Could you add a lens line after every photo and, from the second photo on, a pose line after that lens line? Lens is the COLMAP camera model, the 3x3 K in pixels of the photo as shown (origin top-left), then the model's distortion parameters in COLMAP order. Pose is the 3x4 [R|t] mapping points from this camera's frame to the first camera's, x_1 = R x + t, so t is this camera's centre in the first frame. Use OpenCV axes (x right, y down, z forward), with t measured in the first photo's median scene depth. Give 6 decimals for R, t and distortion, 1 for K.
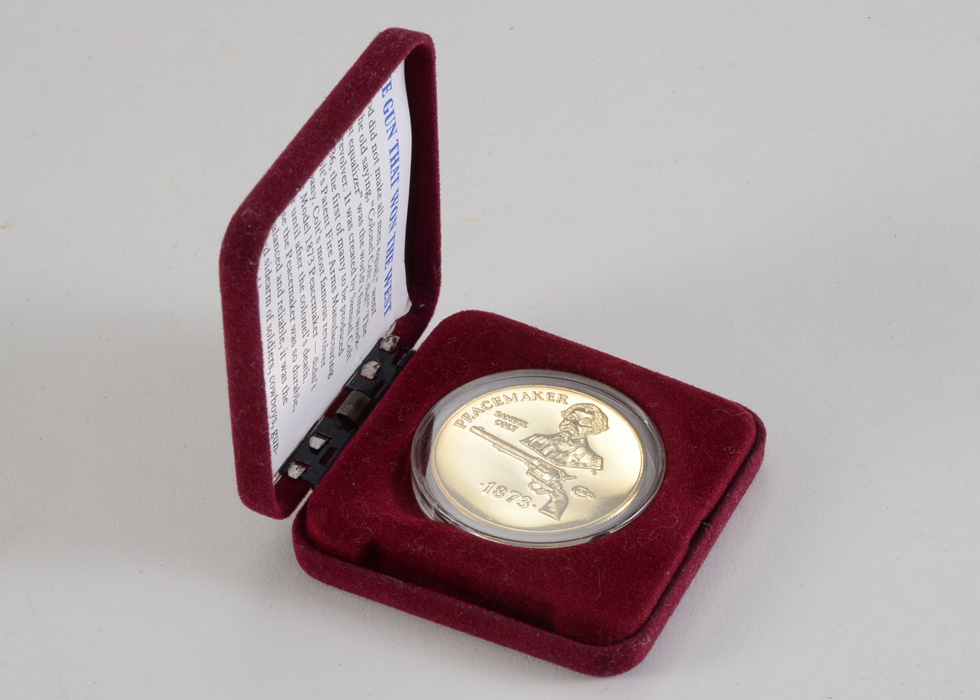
lens RADIAL K [[3182.7, 0, 486.3], [0, 3182.7, 348.7], [0, 0, 1]] dist [0.132467, 0.000000]
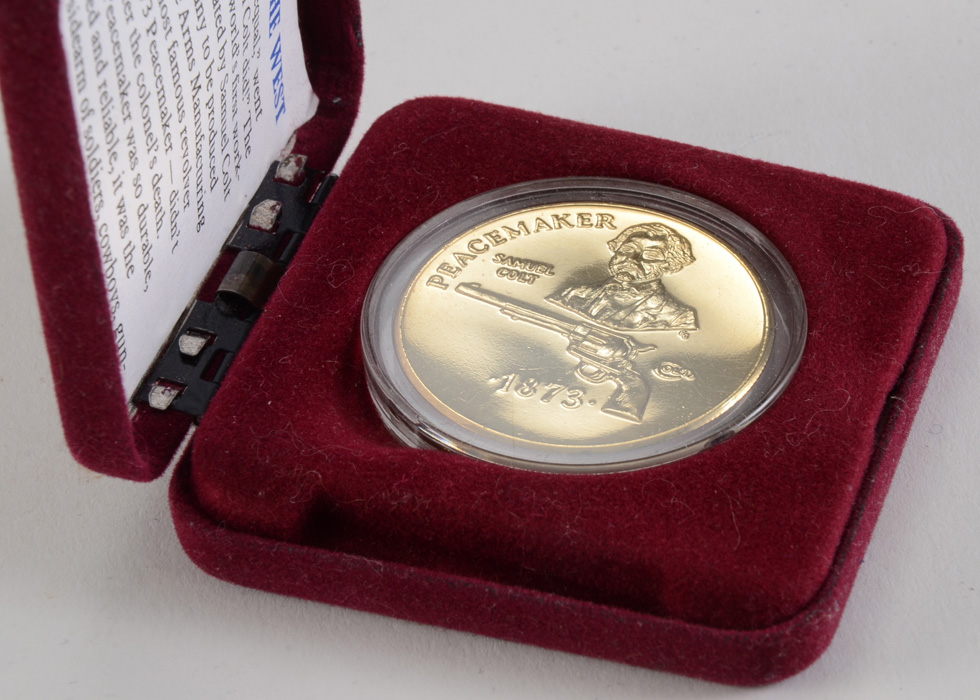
lens RADIAL K [[3969.6, 0, 493.2], [0, 3969.6, 348.9], [0, 0, 1]] dist [0.157429, 0.000000]
pose [[0.991593, -0.120402, 0.047400, -0.034291], [0.120382, 0.992722, 0.003286, 0.035171], [-0.047451, 0.002447, 0.998871, 0.295397]]
